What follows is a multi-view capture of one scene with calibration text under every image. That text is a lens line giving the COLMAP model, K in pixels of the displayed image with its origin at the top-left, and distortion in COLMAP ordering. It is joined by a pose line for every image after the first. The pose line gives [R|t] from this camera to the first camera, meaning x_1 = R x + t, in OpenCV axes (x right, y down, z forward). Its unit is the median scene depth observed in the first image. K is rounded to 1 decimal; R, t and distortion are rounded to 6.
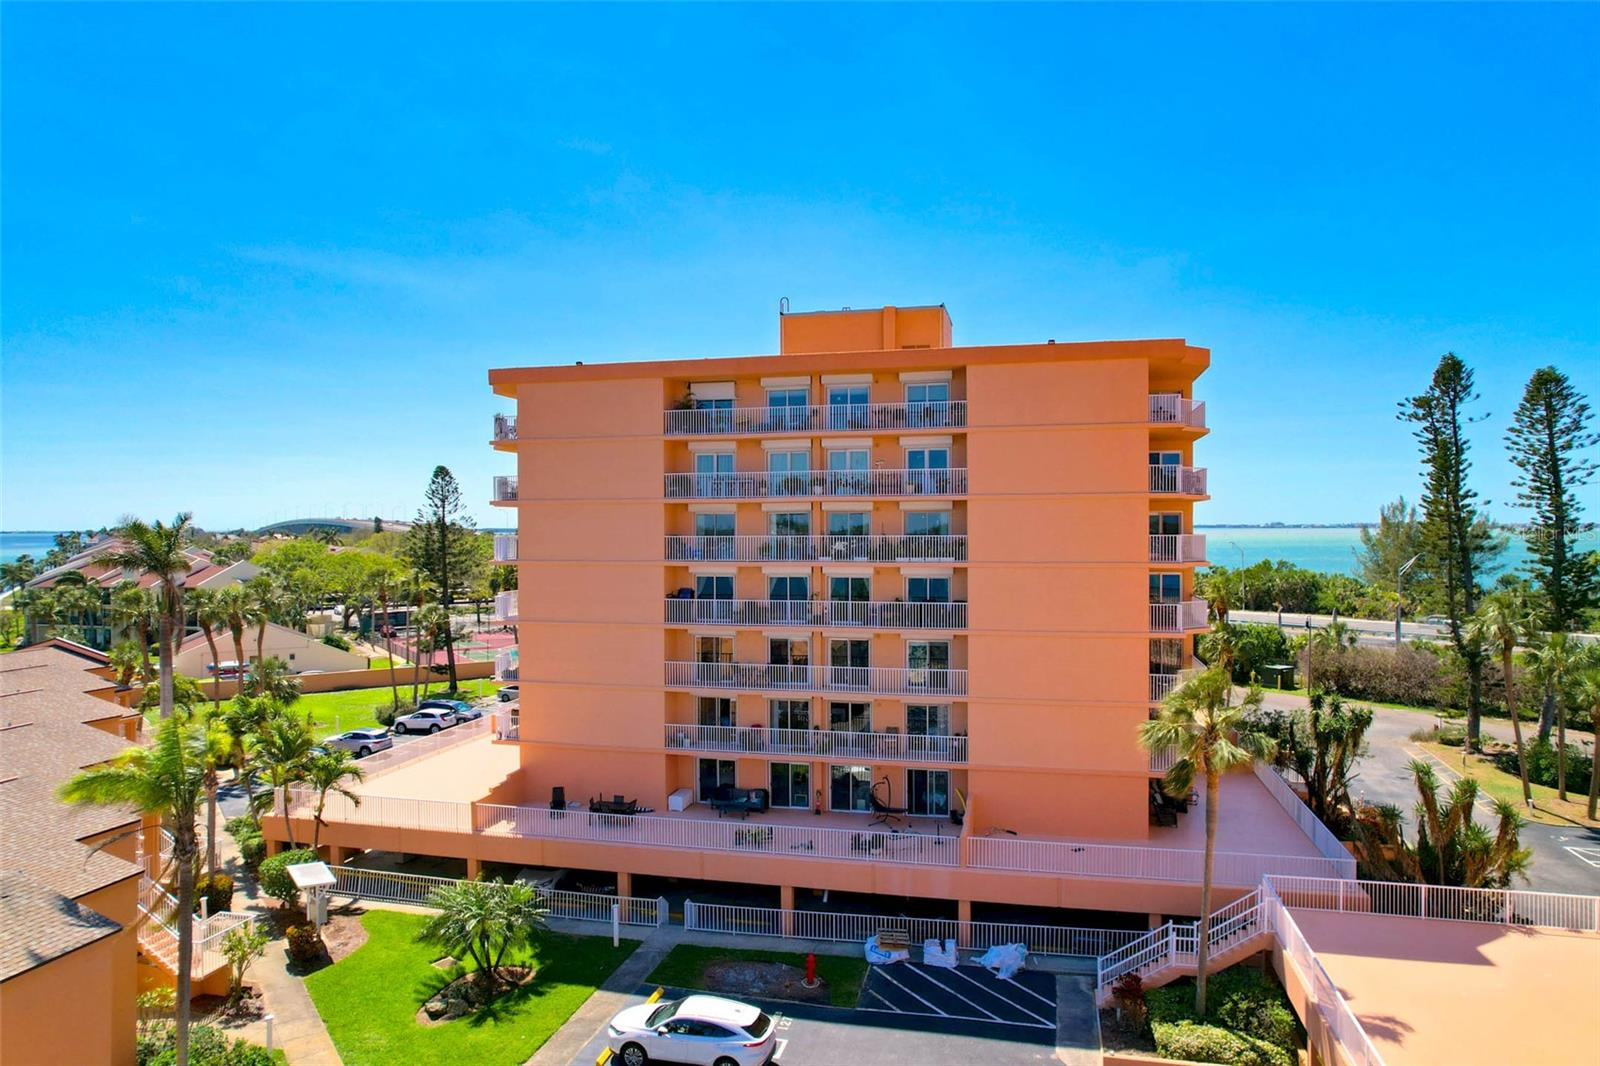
lens RADIAL K [[1019.3, 0, 797.4], [0, 1019.3, 528.2], [0, 0, 1]] dist [-0.075360, 0.066360]
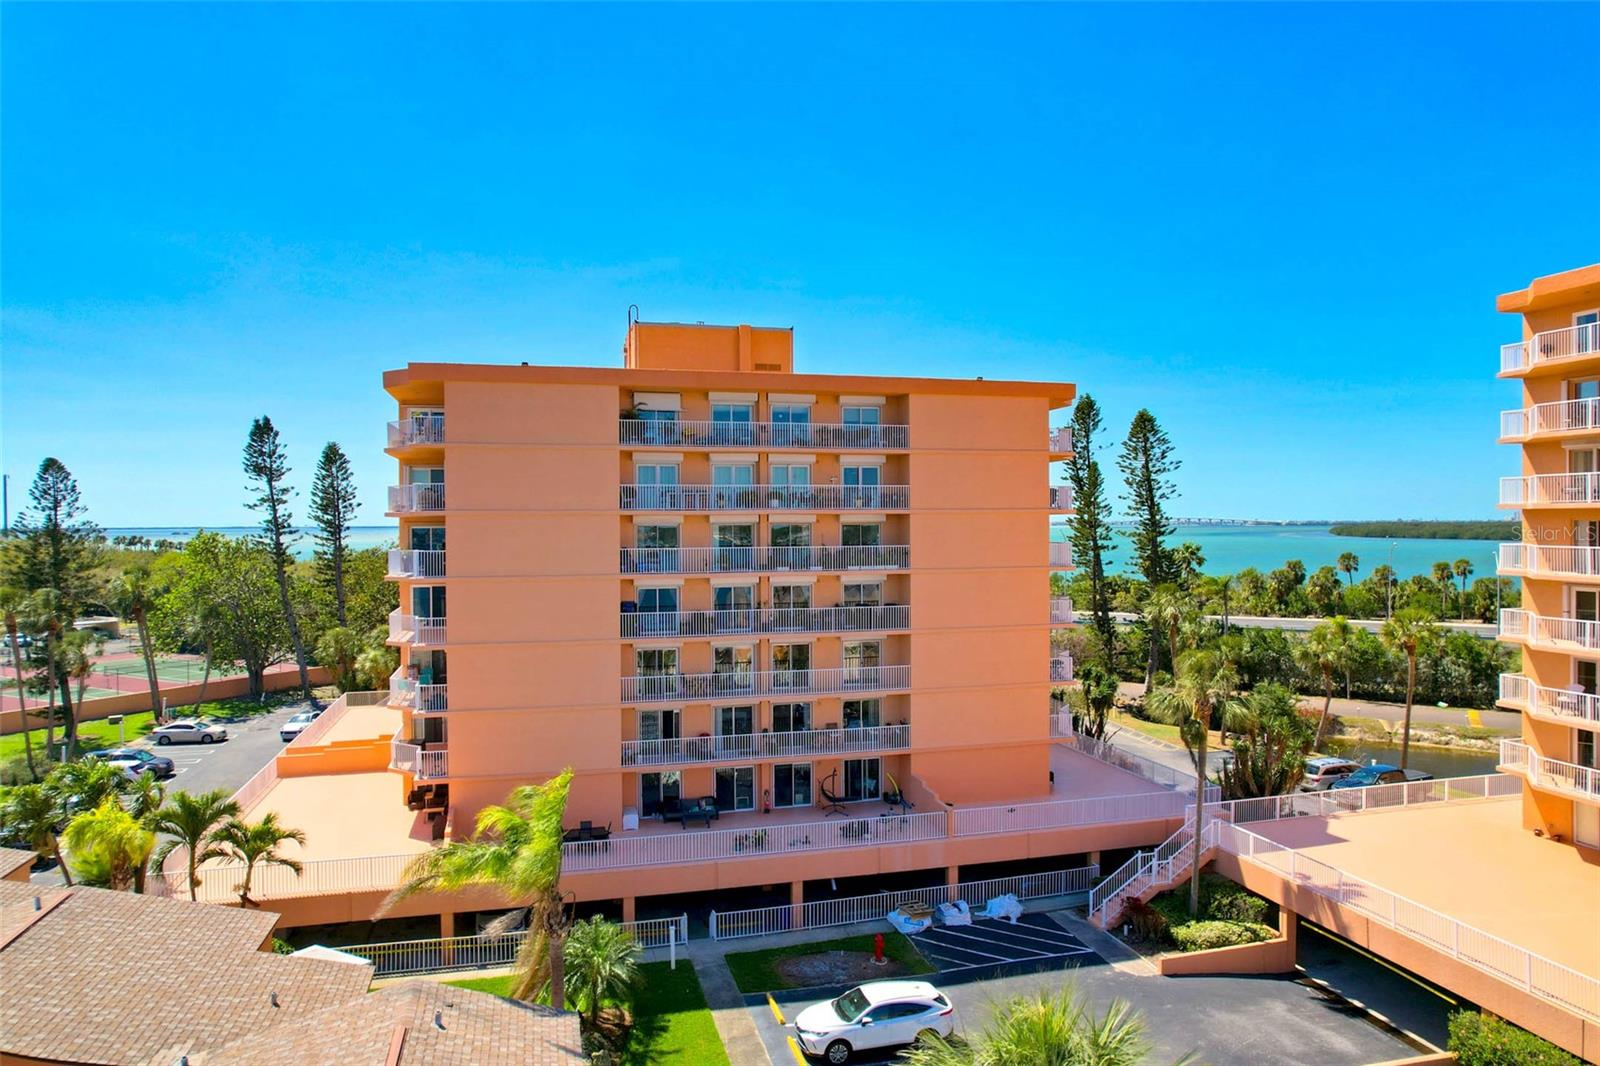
lens RADIAL K [[1019.3, 0, 797.4], [0, 1019.3, 528.2], [0, 0, 1]] dist [-0.075360, 0.066360]
pose [[0.881095, -0.003098, 0.472929, -0.448986], [0.002376, 0.999995, 0.002124, -0.013930], [-0.472934, -0.000748, 0.881098, 0.064800]]
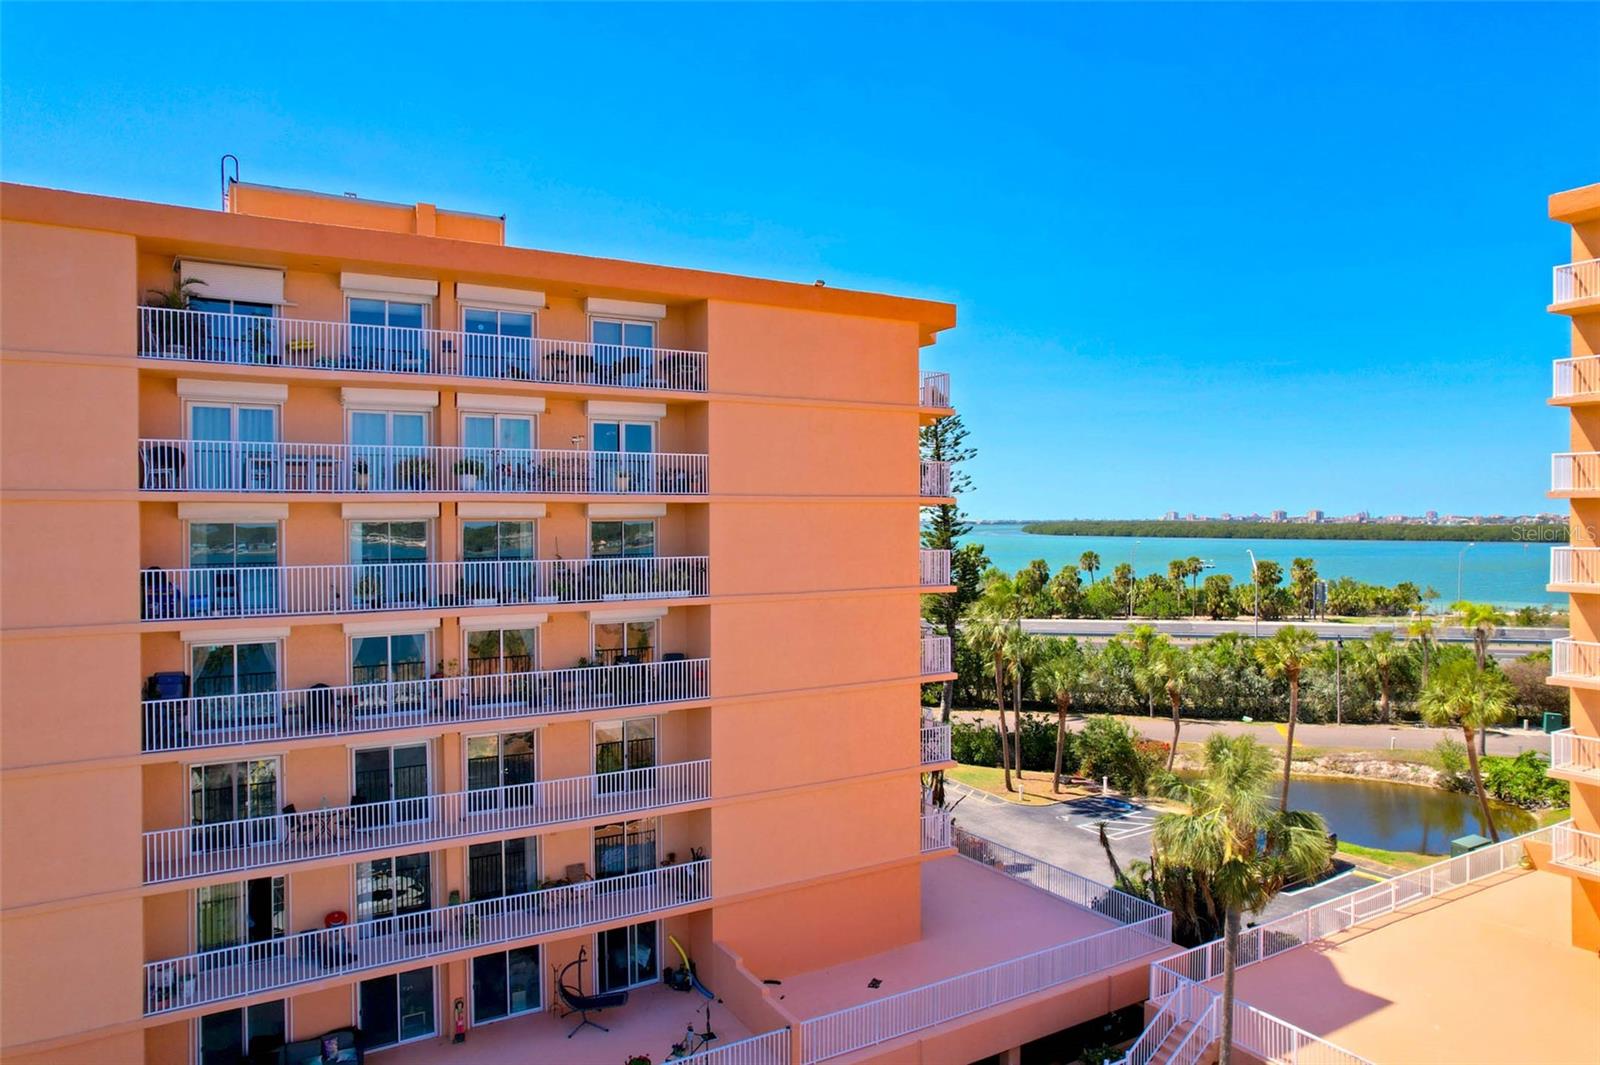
lens RADIAL K [[1015.3, 0, 795.8], [0, 1015.3, 527.0], [0, 0, 1]] dist [-0.072406, 0.057128]
pose [[0.719356, -0.004341, 0.694629, -0.235849], [0.003710, 0.999990, 0.002408, -0.012803], [-0.694632, 0.000845, 0.719365, 0.463245]]
